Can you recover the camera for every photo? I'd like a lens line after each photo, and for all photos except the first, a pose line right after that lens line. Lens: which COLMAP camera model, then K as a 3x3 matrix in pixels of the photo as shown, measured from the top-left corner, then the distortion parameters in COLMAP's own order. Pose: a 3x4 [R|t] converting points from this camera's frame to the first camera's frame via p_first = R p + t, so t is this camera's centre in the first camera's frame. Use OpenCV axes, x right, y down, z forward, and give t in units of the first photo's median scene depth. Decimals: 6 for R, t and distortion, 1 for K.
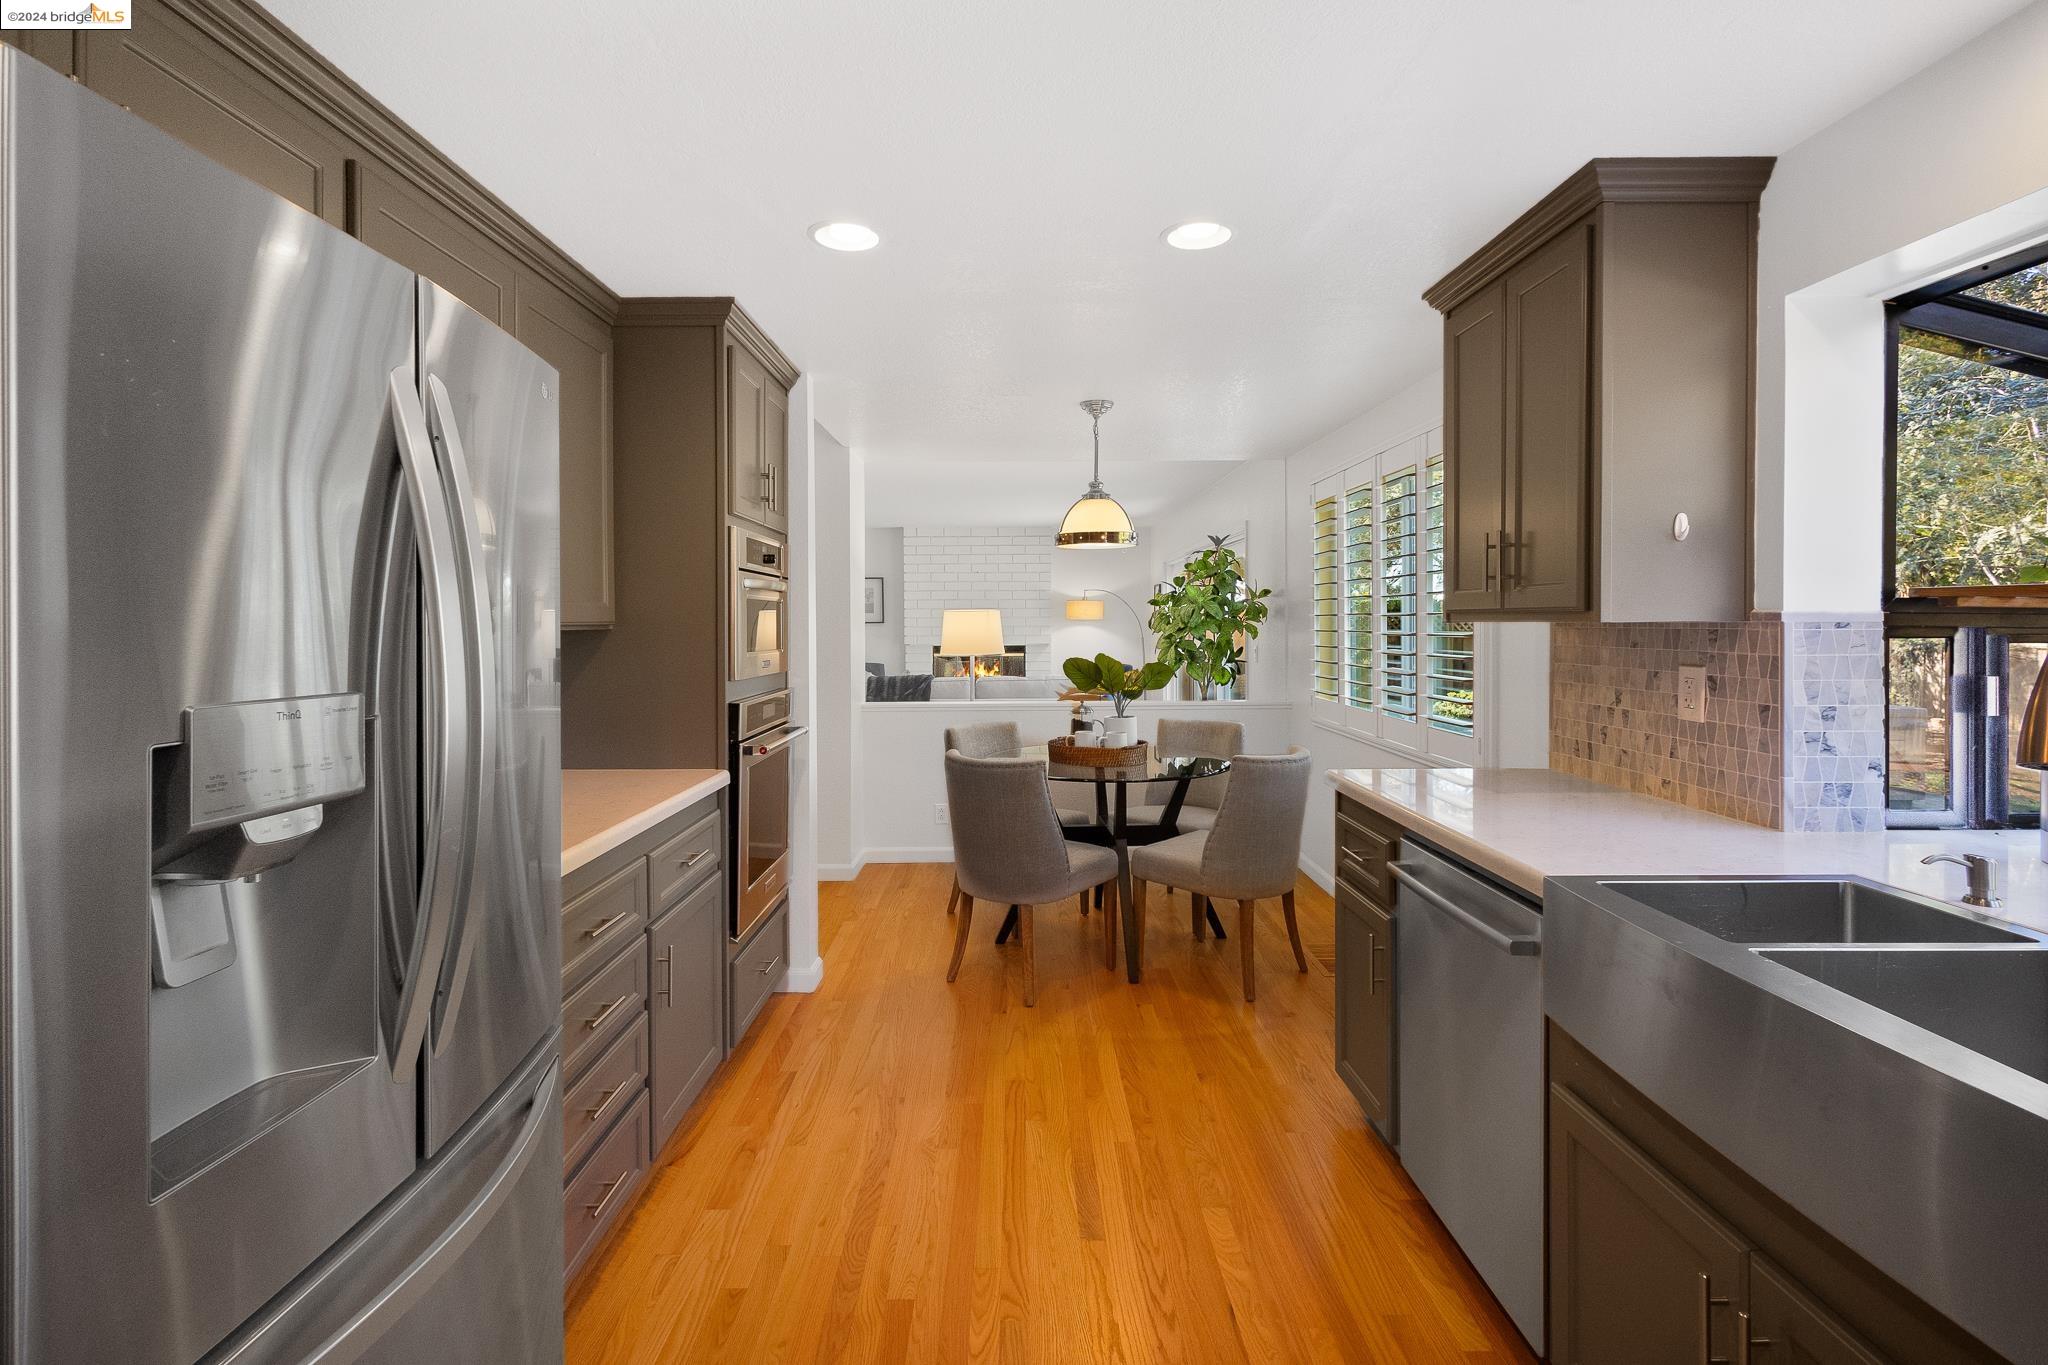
lens RADIAL K [[959.0, 0, 1013.0], [0, 959.0, 630.3], [0, 0, 1]] dist [0.001116, -0.000157]
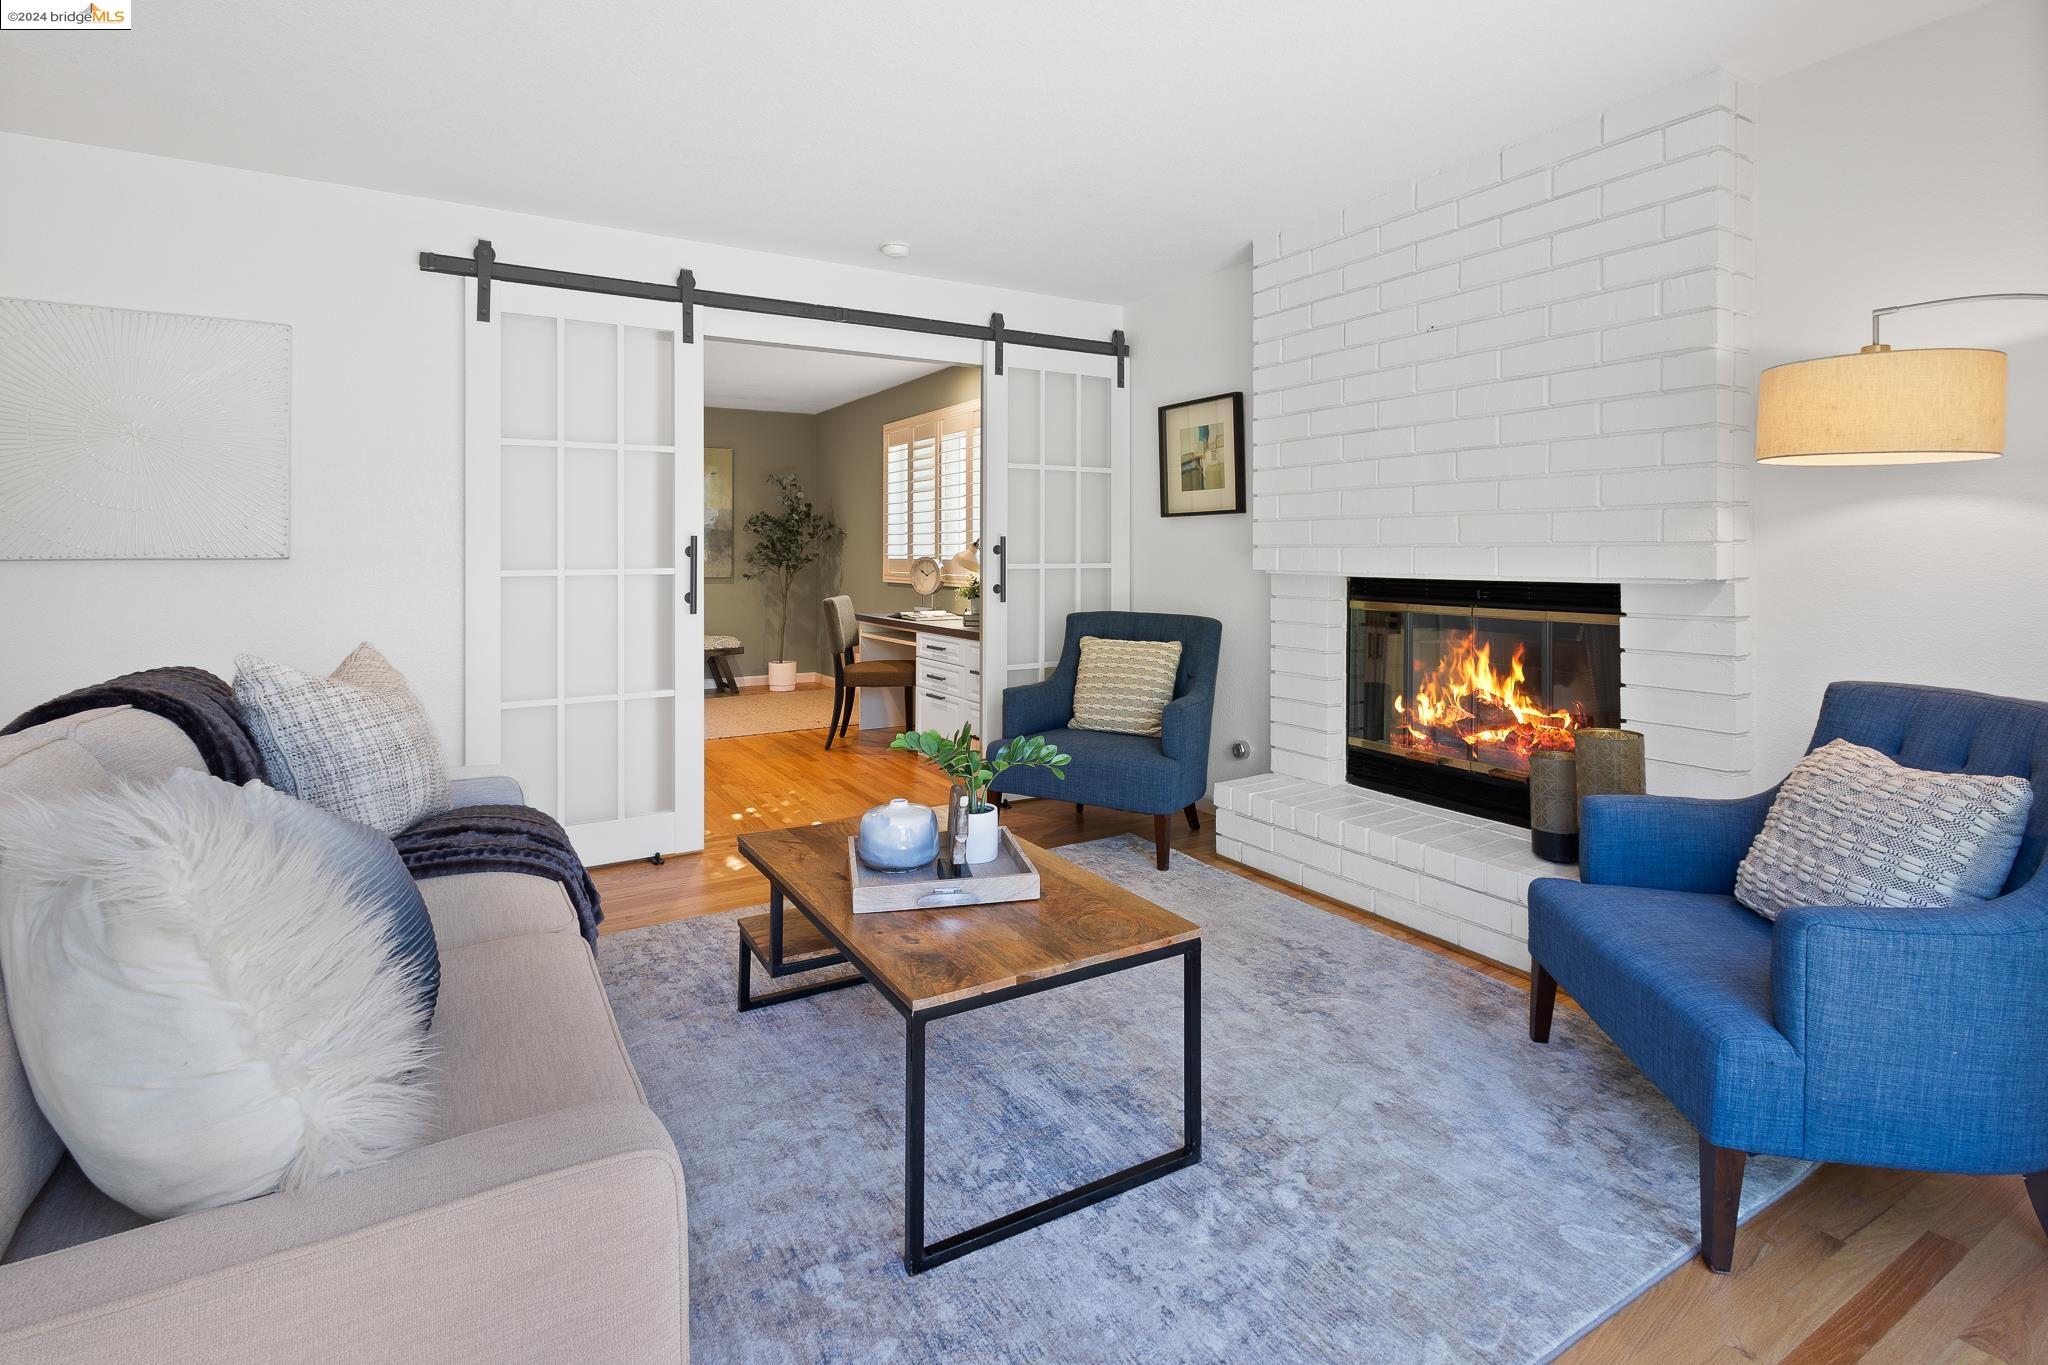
lens RADIAL K [[989.1, 0, 1023.0], [0, 989.1, 553.6], [0, 0, 1]] dist [0.002531, -0.000641]
pose [[0.509616, 0.006020, -0.860381, 0.434864], [-0.008270, 0.999964, 0.002098, 0.022532], [0.860362, 0.006046, 0.509647, 2.038927]]
